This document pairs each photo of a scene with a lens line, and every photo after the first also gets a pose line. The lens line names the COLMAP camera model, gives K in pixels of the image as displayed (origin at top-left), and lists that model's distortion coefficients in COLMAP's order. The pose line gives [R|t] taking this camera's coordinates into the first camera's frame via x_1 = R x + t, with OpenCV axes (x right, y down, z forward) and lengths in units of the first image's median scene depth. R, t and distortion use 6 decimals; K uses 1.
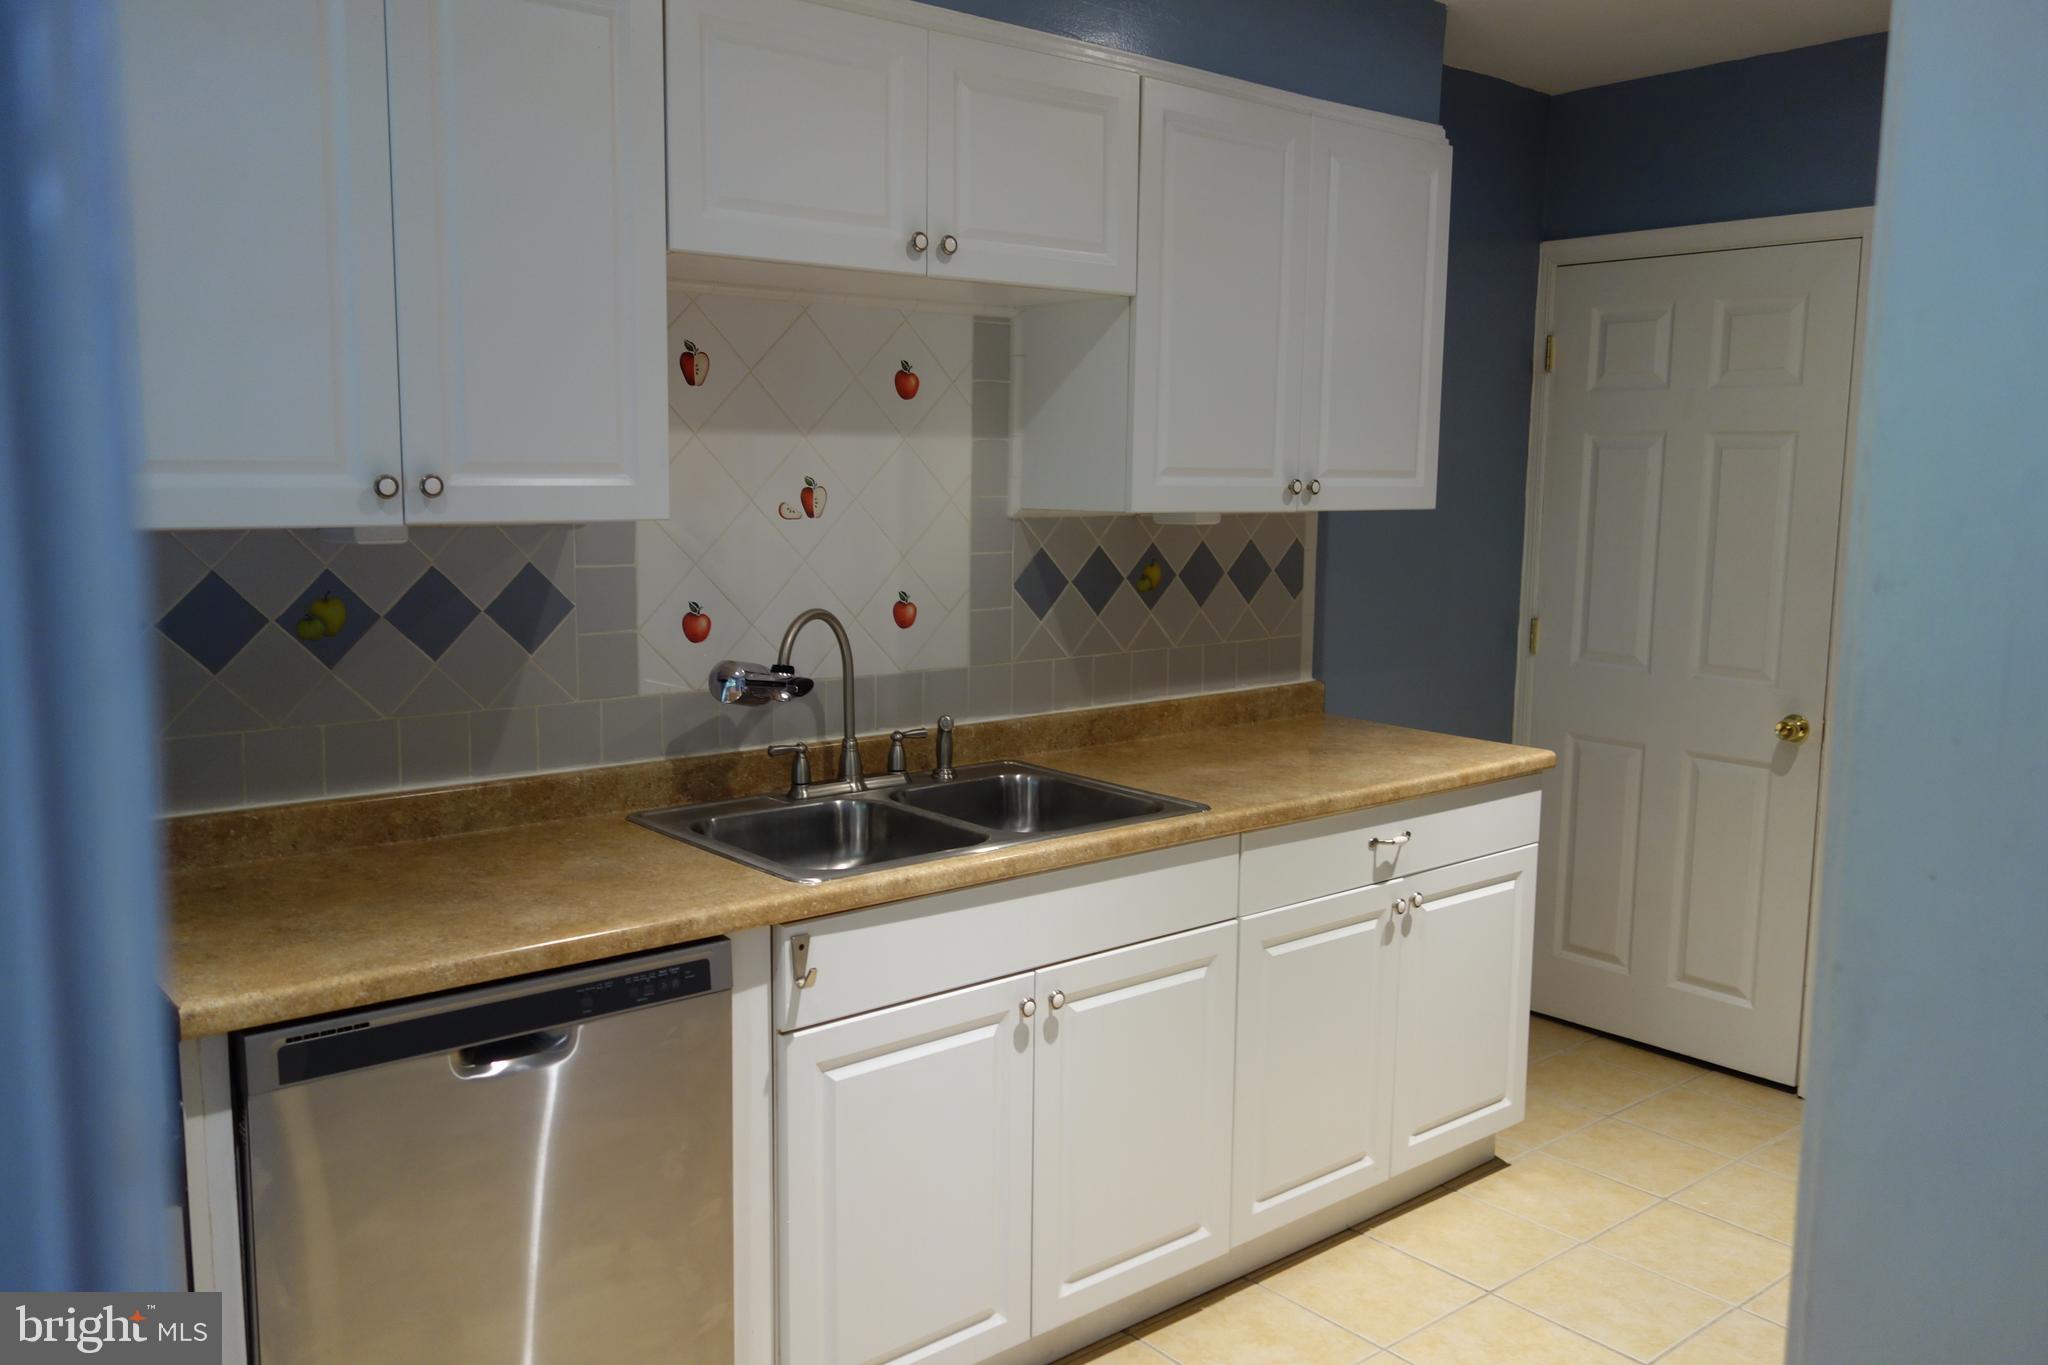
lens RADIAL K [[1661.5, 0, 1024.0], [0, 1661.5, 682.5], [0, 0, 1]] dist [0.012931, 0.007581]
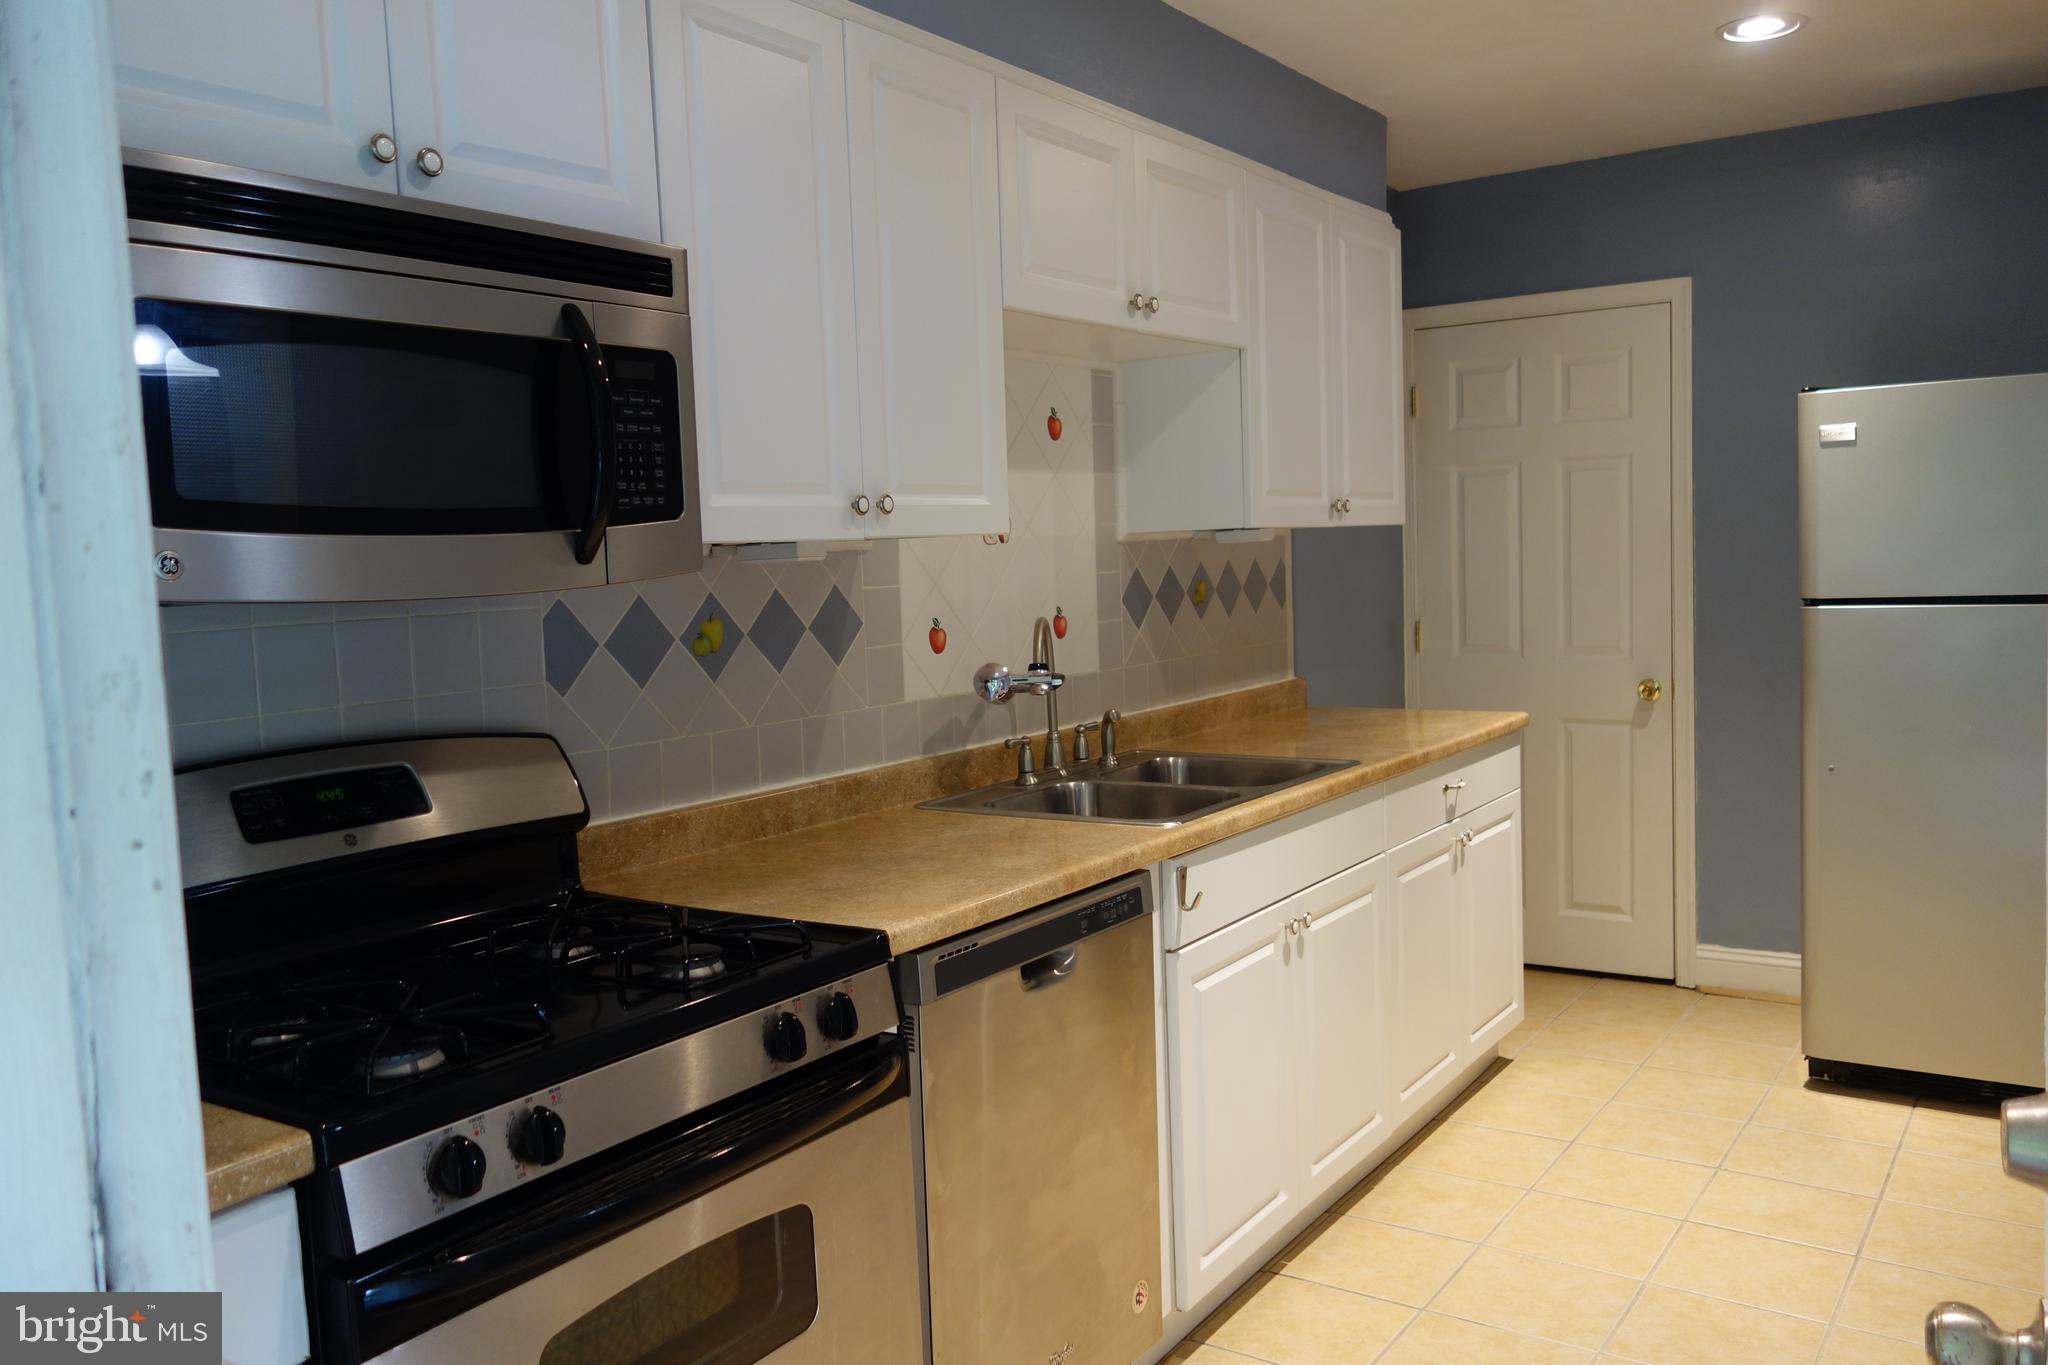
lens RADIAL K [[1661.5, 0, 1024.0], [0, 1661.5, 682.5], [0, 0, 1]] dist [0.012931, 0.007581]
pose [[0.960048, -0.069958, 0.270950, -0.429688], [0.084716, 0.995470, -0.043147, 0.047369], [-0.266704, 0.064377, 0.961626, -0.101090]]
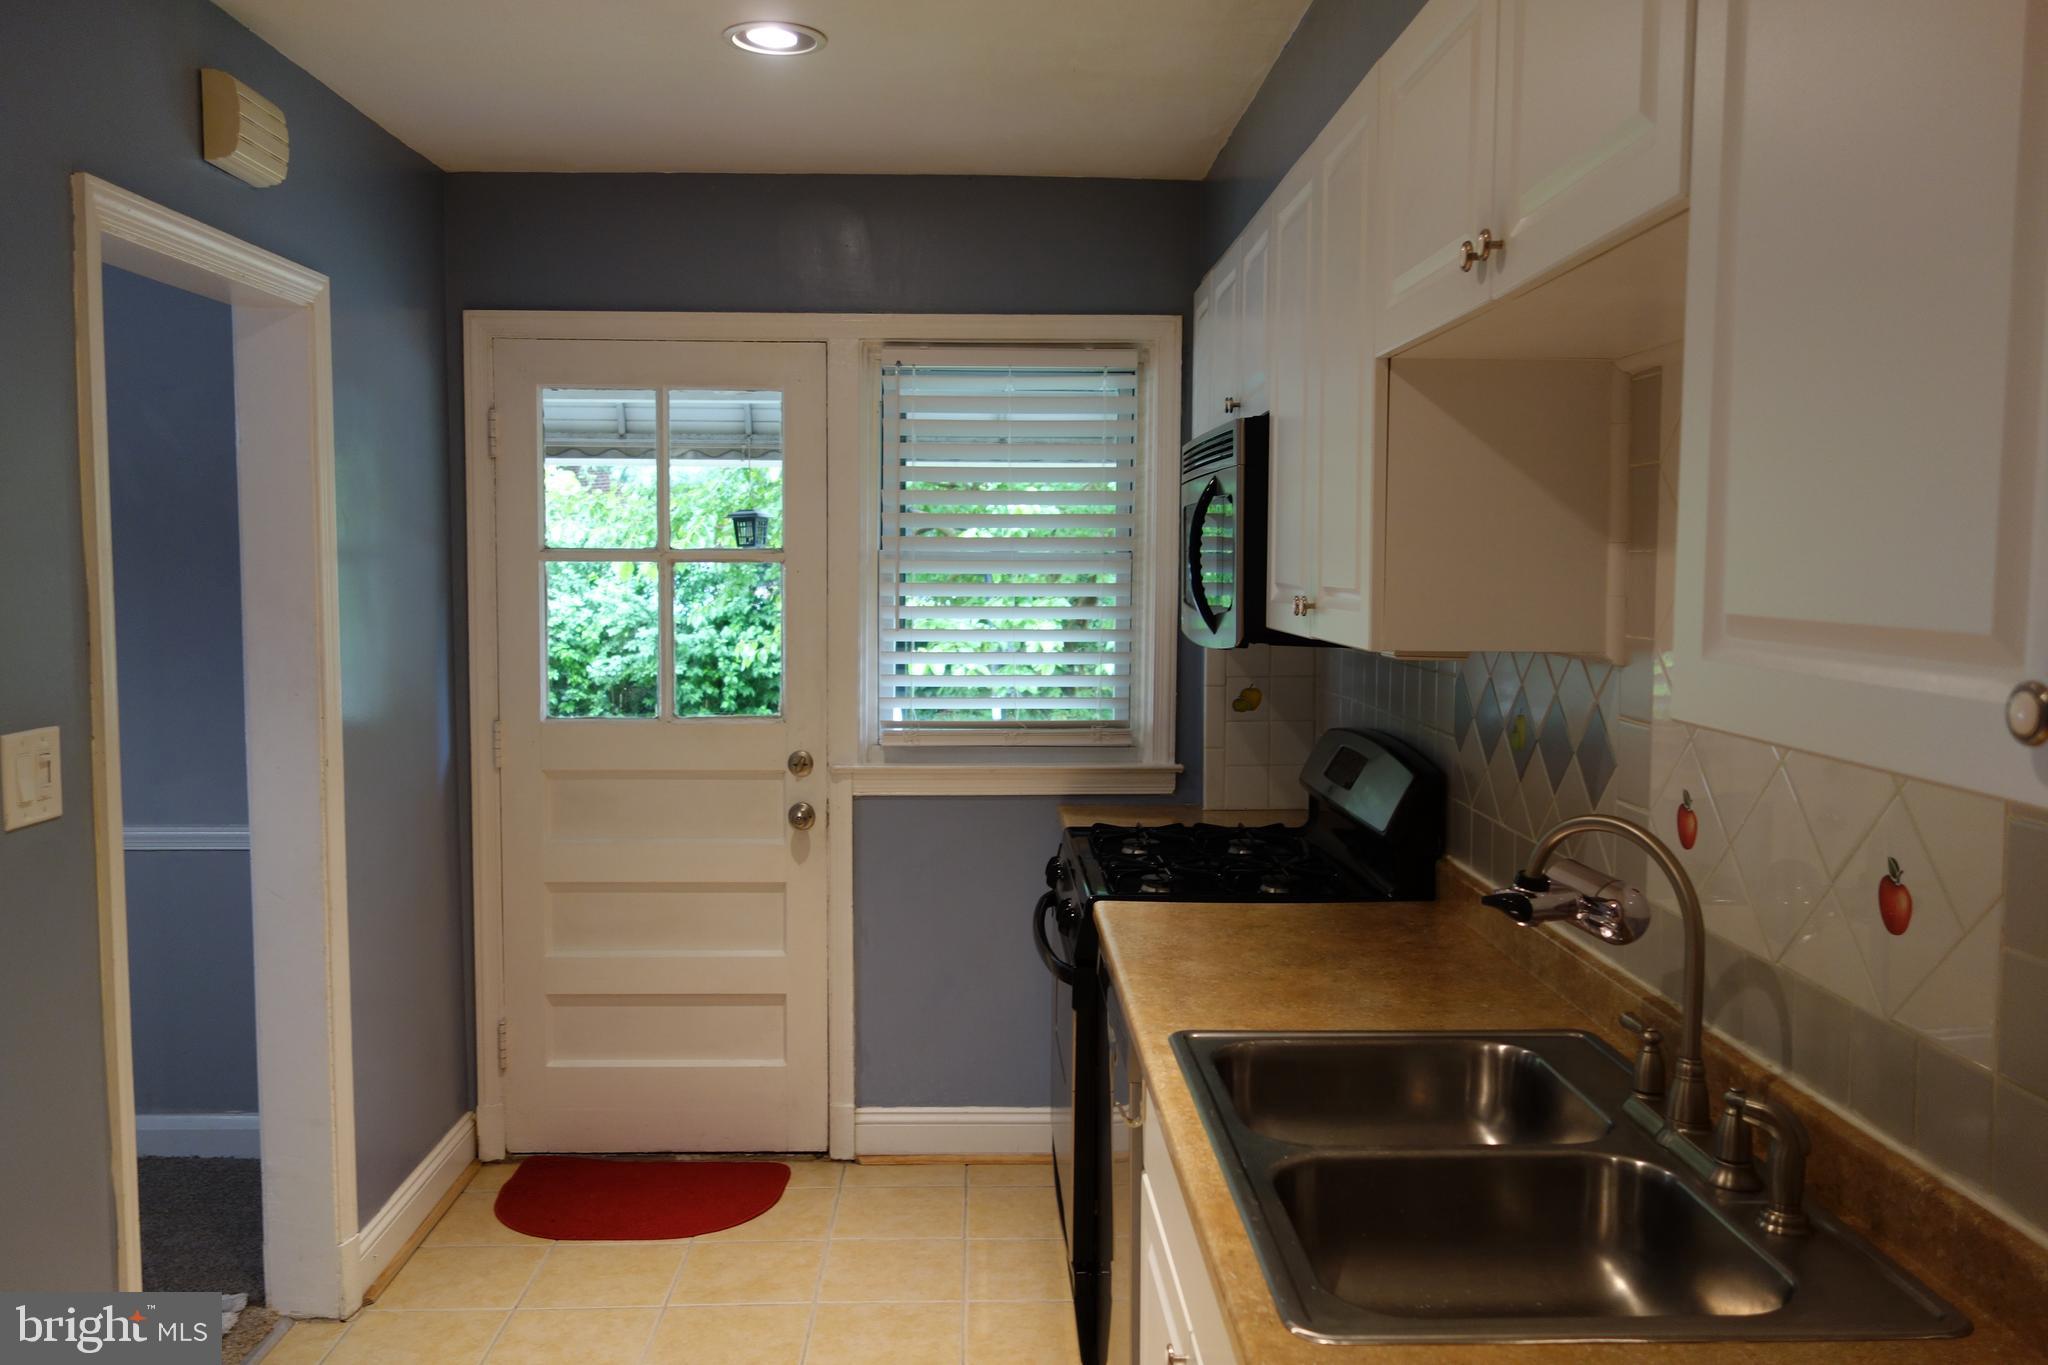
lens RADIAL K [[1661.5, 0, 1024.0], [0, 1661.5, 682.5], [0, 0, 1]] dist [0.012931, 0.007581]
pose [[-0.623551, 0.048479, -0.780278, 0.523724], [-0.114913, 0.981551, 0.152816, -0.168590], [0.773291, 0.184952, -0.606476, 1.206886]]
